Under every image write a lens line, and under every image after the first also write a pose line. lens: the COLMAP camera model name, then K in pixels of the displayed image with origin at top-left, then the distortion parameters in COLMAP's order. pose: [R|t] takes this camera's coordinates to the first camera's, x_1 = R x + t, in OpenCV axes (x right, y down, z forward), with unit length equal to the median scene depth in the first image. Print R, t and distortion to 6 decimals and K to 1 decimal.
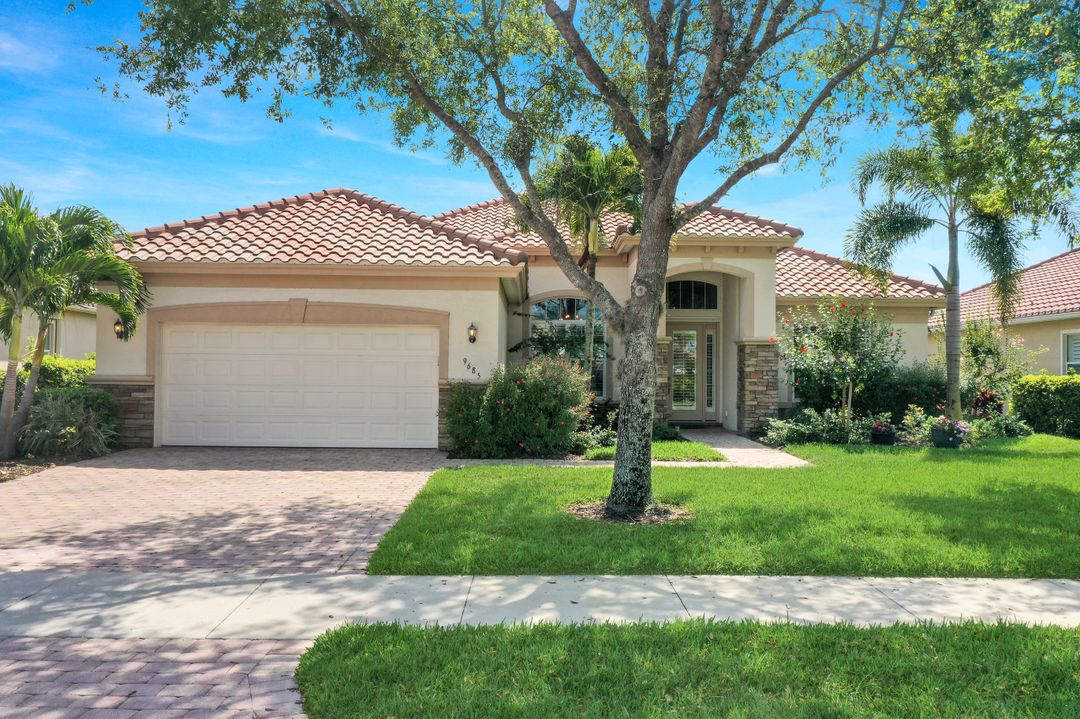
lens RADIAL K [[855.6, 0, 540.0], [0, 855.6, 359.5], [0, 0, 1]] dist [-0.005987, 0.007495]
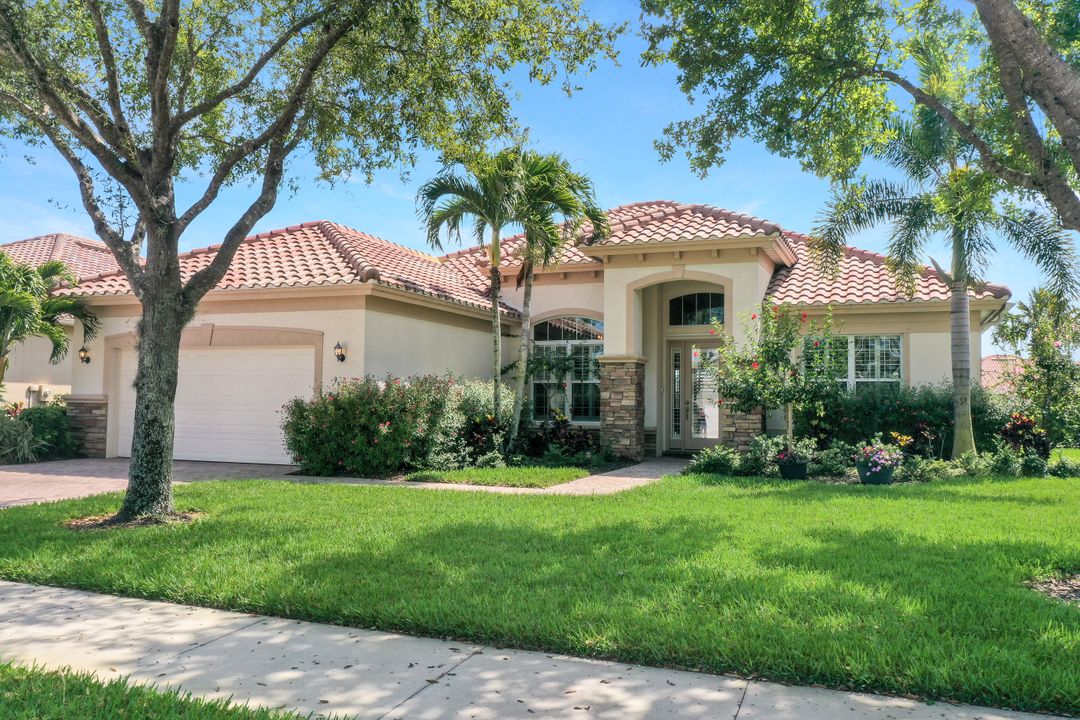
lens RADIAL K [[855.6, 0, 540.0], [0, 855.6, 360.0], [0, 0, 1]] dist [-0.005987, 0.007495]
pose [[0.925885, -0.018806, -0.377337, 0.516491], [0.003900, 0.999183, -0.040231, 0.020094], [0.377785, 0.035777, 0.925202, 0.157624]]
